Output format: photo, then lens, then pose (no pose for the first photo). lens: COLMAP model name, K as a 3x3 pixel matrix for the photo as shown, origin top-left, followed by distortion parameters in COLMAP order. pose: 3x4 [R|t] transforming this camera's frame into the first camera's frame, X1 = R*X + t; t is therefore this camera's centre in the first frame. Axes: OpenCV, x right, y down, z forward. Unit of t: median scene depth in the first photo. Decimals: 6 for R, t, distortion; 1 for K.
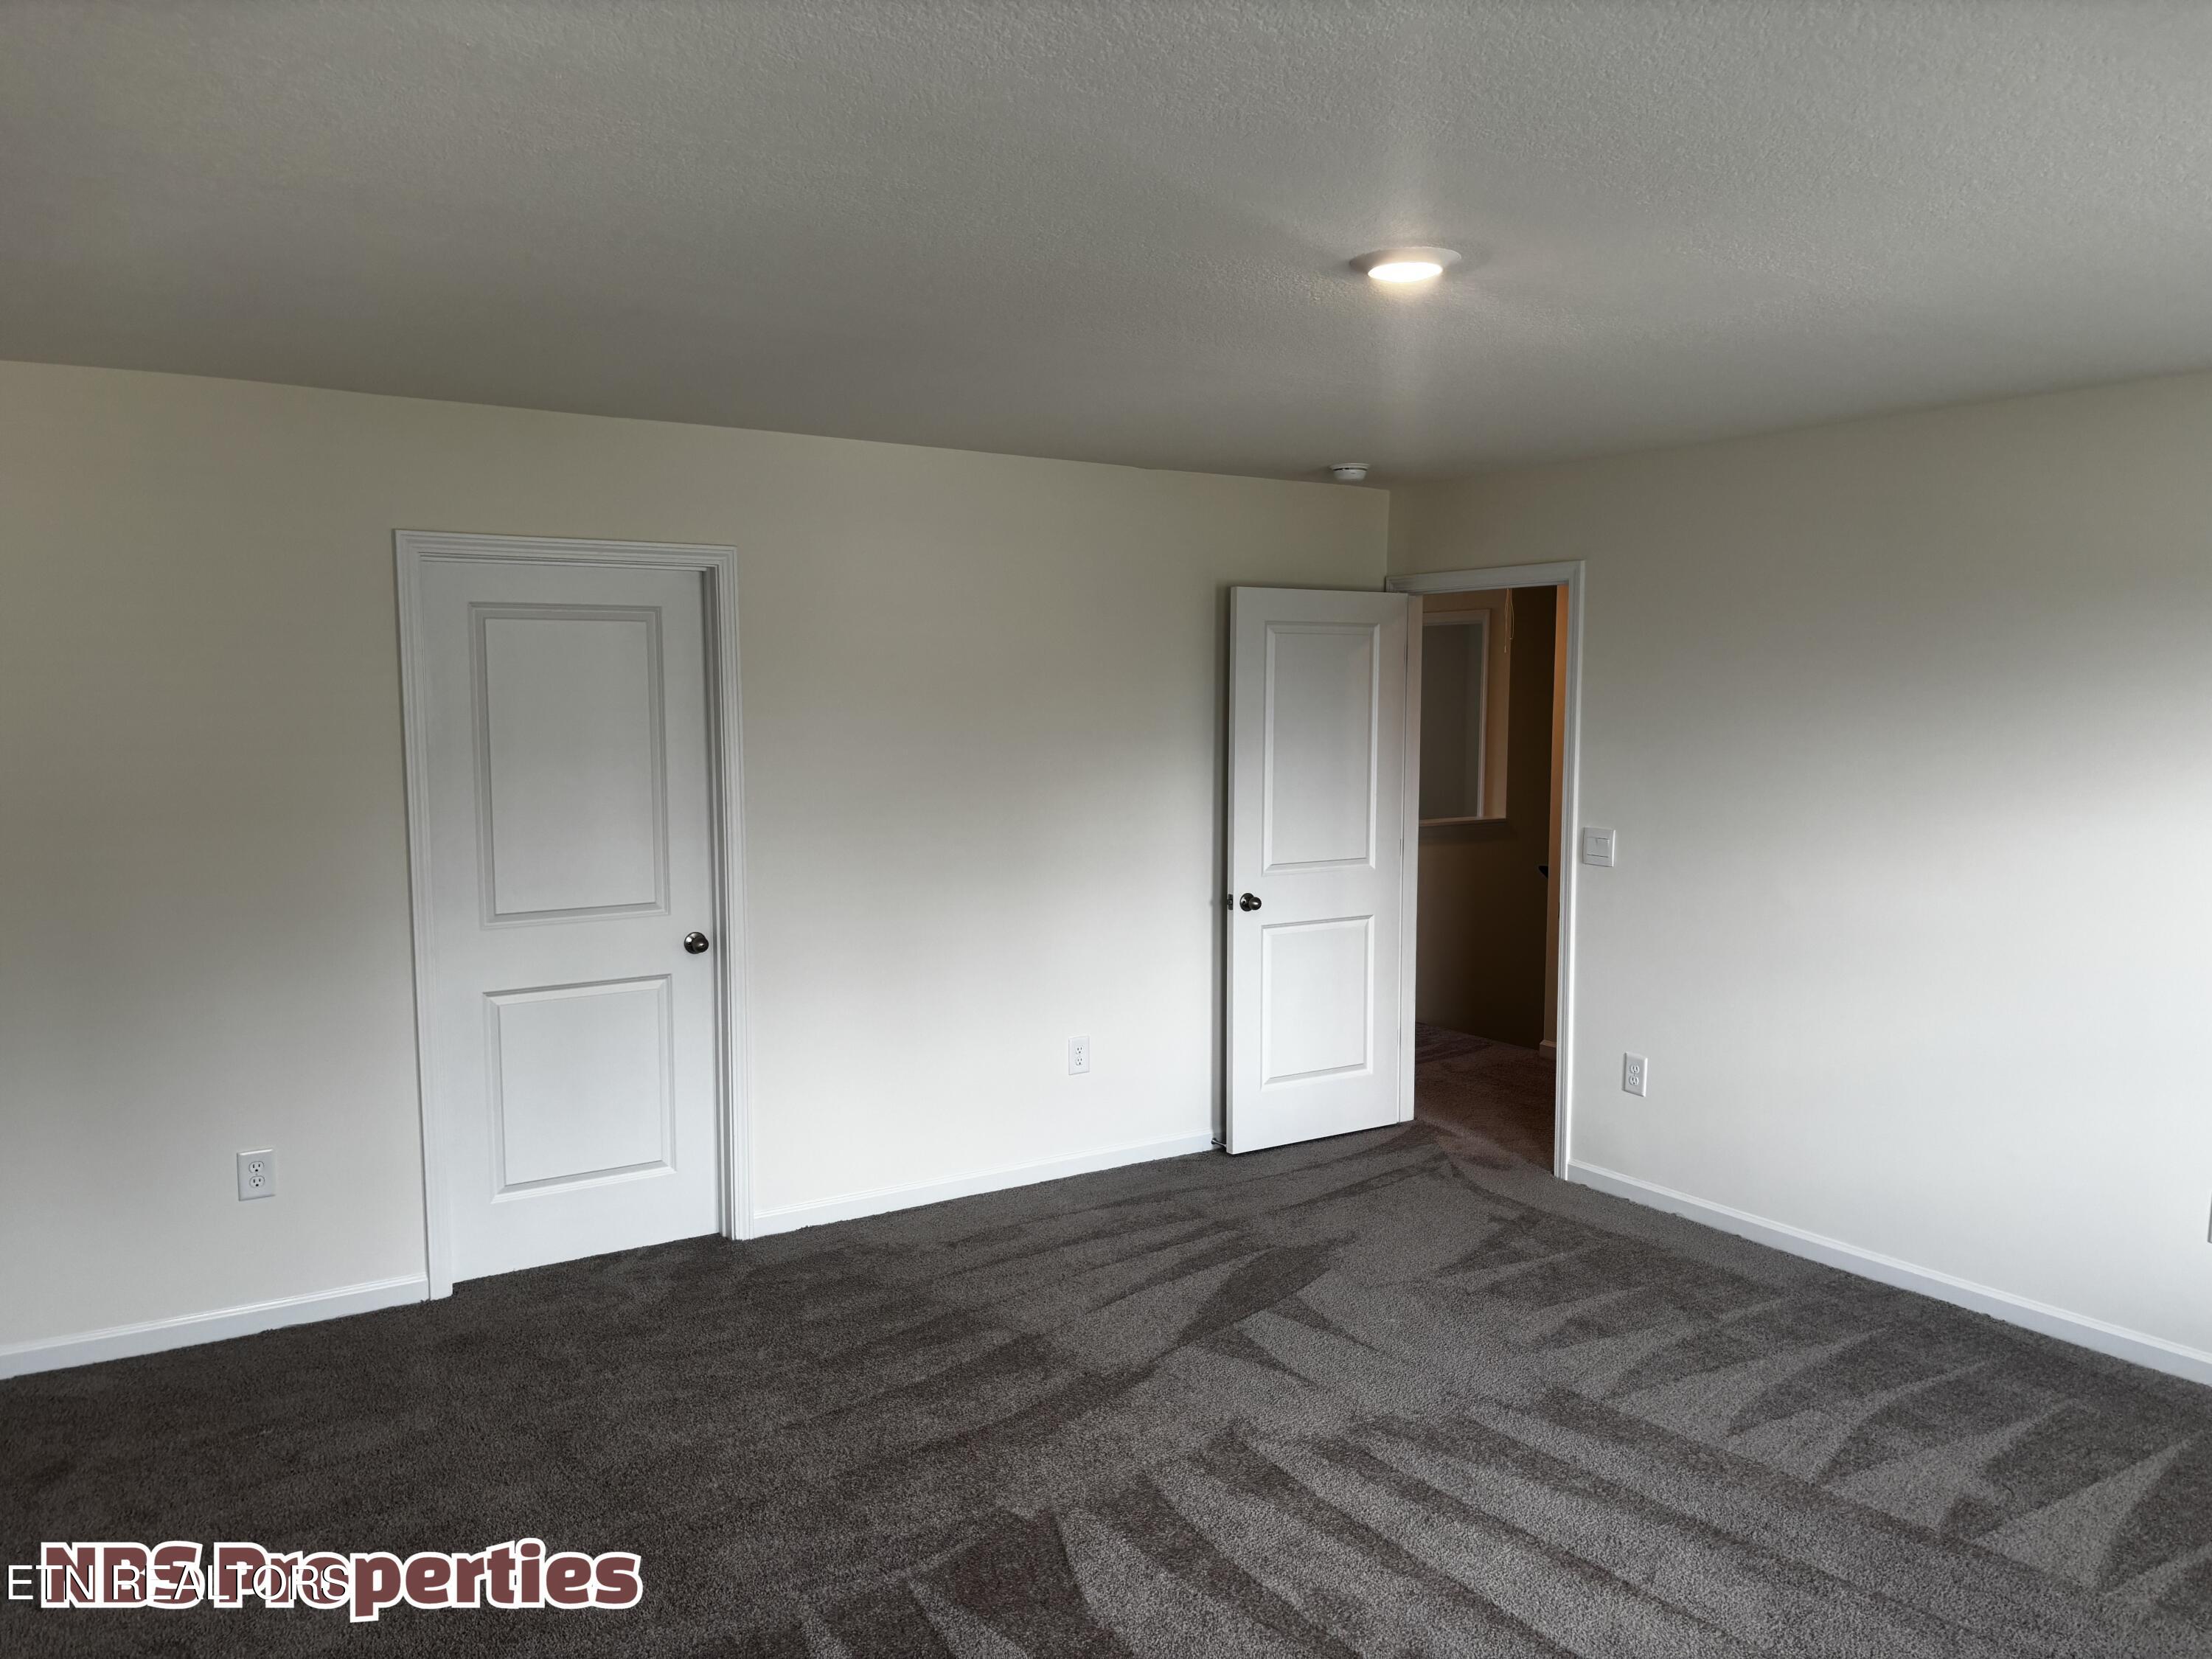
lens RADIAL K [[1681.5, 0, 1092.1], [0, 1681.5, 832.5], [0, 0, 1]] dist [0.057541, -0.044599]
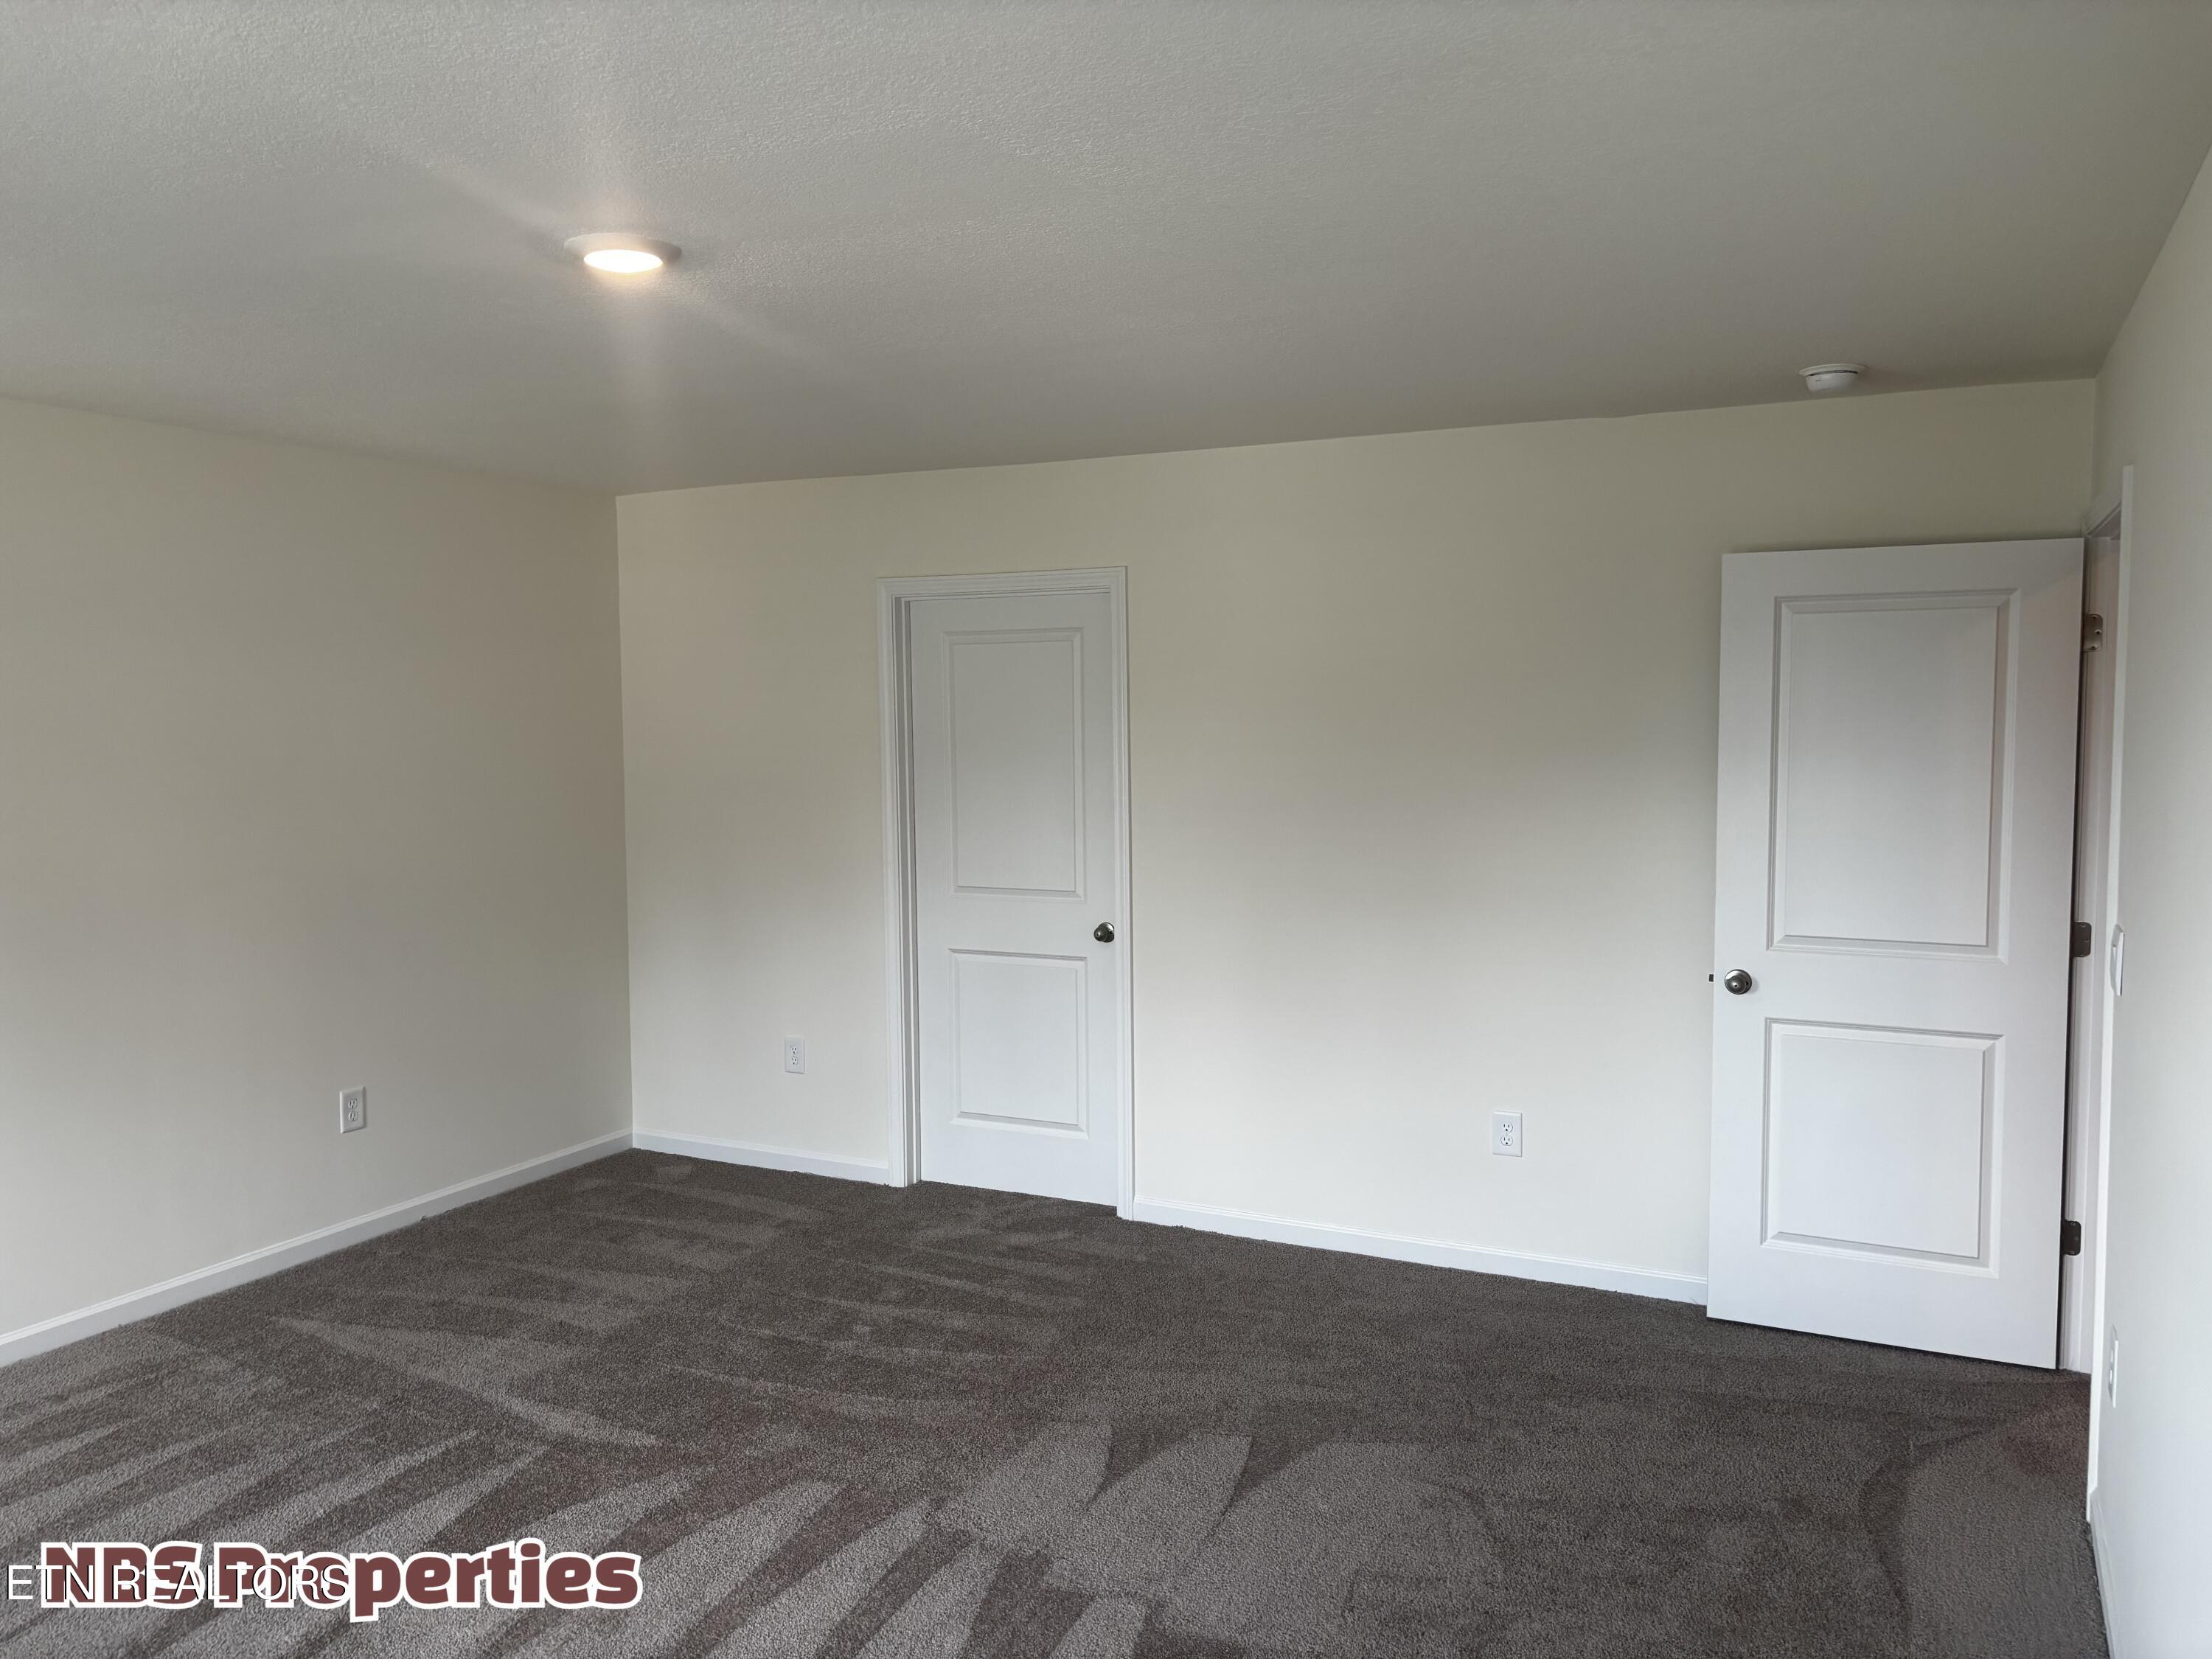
lens RADIAL K [[1681.5, 0, 1097.6], [0, 1681.5, 820.0], [0, 0, 1]] dist [0.057541, -0.044599]
pose [[0.502180, 0.057291, -0.862863, 0.655310], [-0.064866, 0.997488, 0.028478, -0.035534], [0.862327, 0.041670, 0.504635, 0.424581]]
